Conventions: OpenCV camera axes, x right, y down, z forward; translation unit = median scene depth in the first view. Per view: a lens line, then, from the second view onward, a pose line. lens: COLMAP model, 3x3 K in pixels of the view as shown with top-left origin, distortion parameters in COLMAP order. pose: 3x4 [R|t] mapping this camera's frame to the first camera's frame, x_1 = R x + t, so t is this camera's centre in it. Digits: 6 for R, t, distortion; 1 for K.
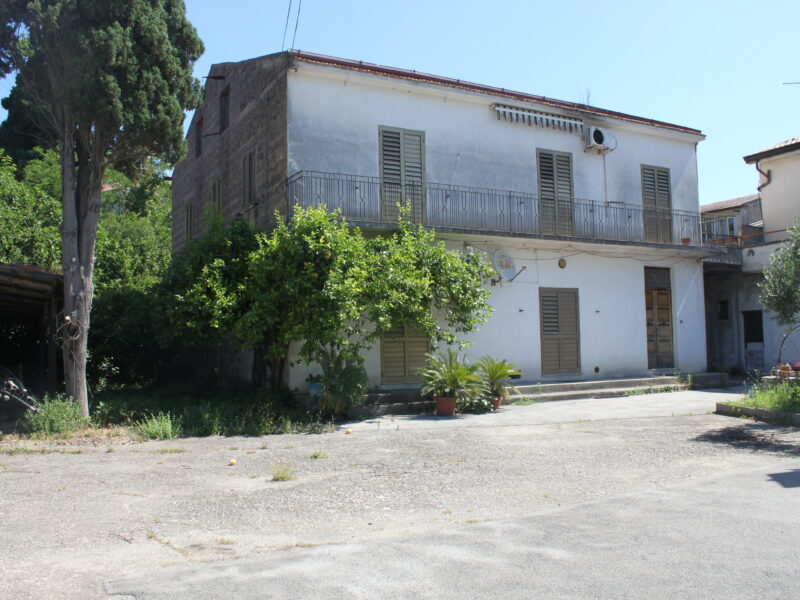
lens RADIAL K [[752.6, 0, 400.0], [0, 752.6, 300.0], [0, 0, 1]] dist [-0.156889, 0.135092]
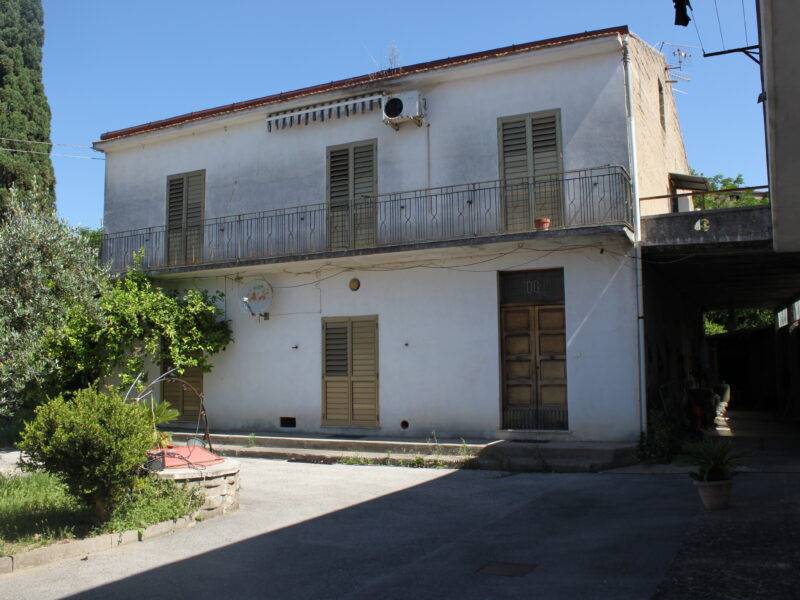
lens RADIAL K [[752.6, 0, 400.0], [0, 752.6, 300.0], [0, 0, 1]] dist [-0.156889, 0.135092]
pose [[0.566730, -0.064160, -0.821402, 0.900083], [0.054594, 0.997697, -0.040263, 0.001415], [0.822093, -0.022026, 0.568927, 0.598324]]
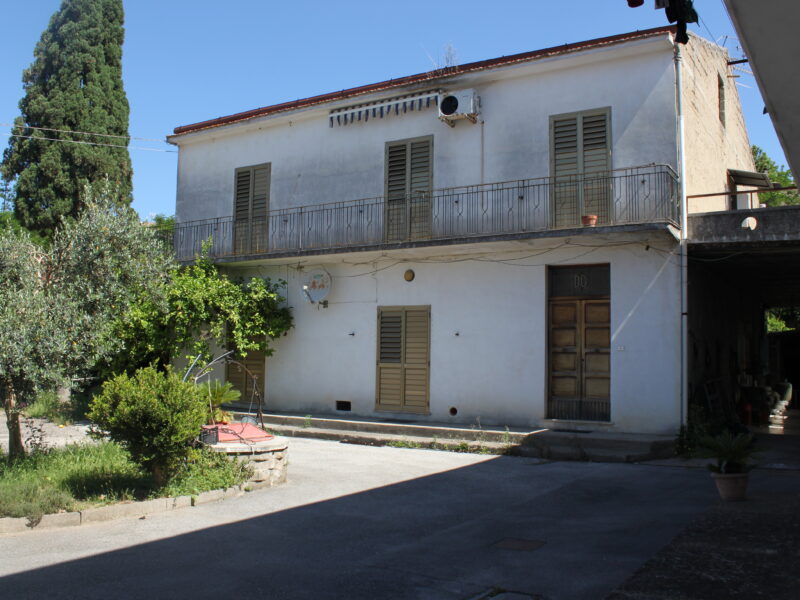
lens RADIAL K [[752.6, 0, 400.0], [0, 752.6, 300.0], [0, 0, 1]] dist [-0.156889, 0.135092]
pose [[0.485861, -0.040420, -0.873101, 0.936925], [0.030801, 0.999101, -0.029113, 0.001187], [0.873493, -0.012747, 0.486670, 0.599787]]
